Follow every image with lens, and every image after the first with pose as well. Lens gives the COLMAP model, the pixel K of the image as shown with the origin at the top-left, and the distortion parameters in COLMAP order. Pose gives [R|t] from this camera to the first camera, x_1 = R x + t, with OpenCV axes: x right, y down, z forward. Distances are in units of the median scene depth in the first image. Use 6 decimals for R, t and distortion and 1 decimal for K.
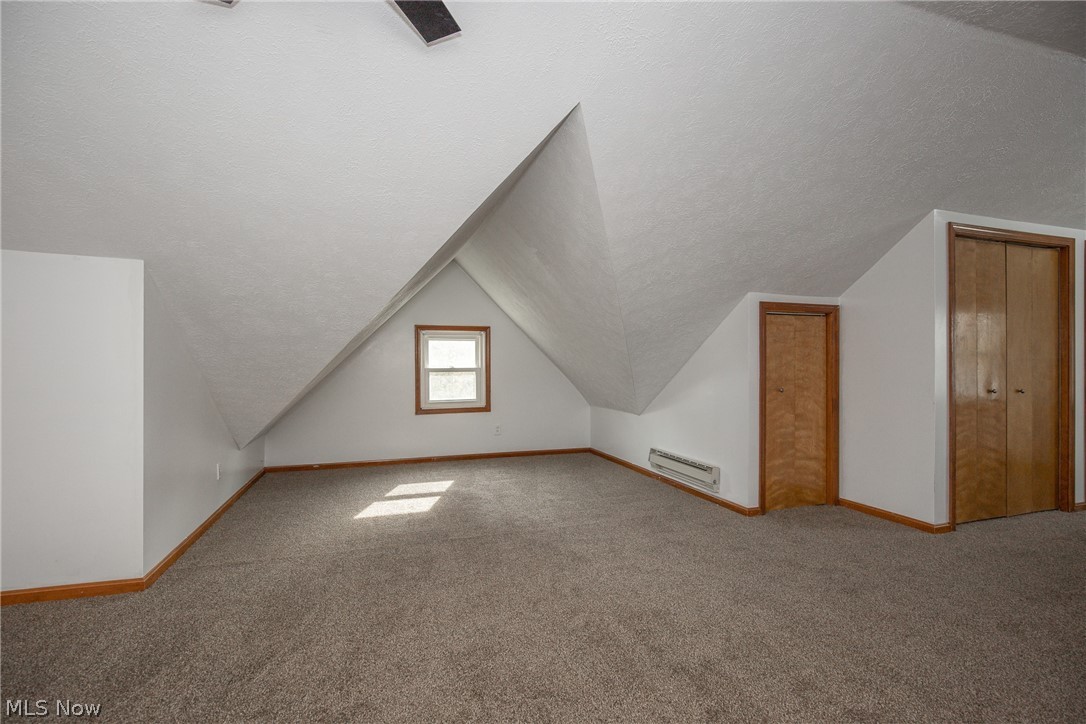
lens RADIAL K [[496.5, 0, 549.3], [0, 496.5, 368.7], [0, 0, 1]] dist [-0.009058, 0.001057]
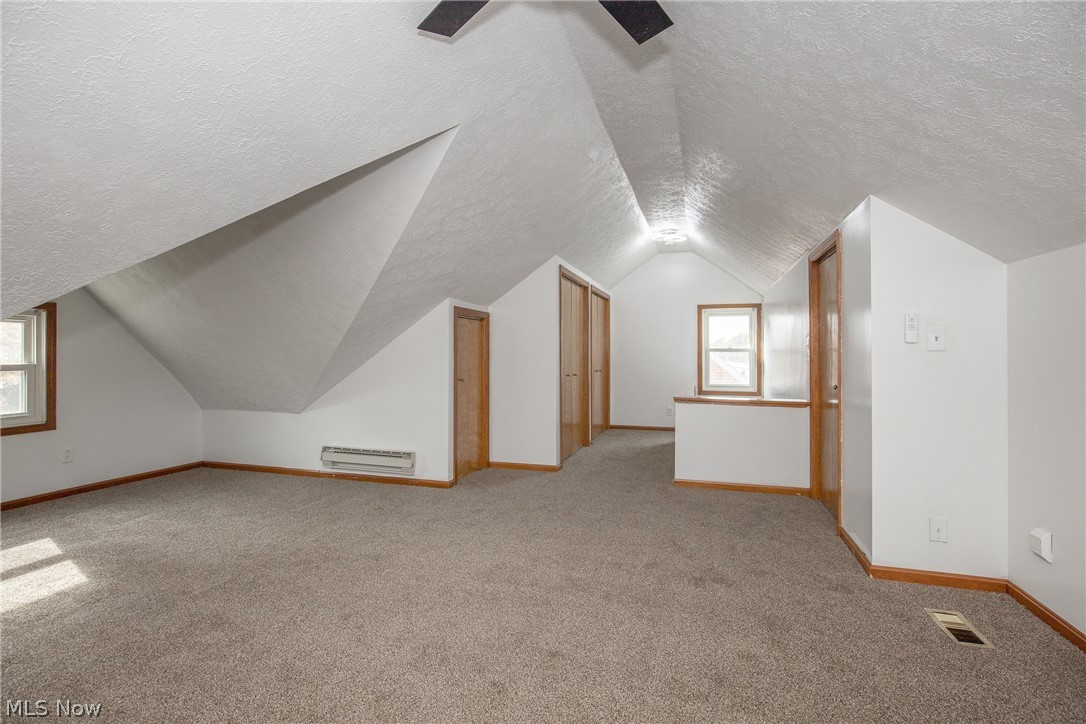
lens RADIAL K [[496.5, 0, 552.6], [0, 496.5, 354.7], [0, 0, 1]] dist [-0.009058, 0.001057]
pose [[0.596190, 0.004505, 0.802831, -0.366209], [0.006299, 0.999927, -0.010289, -0.004561], [-0.802819, 0.011191, 0.596118, 0.092121]]
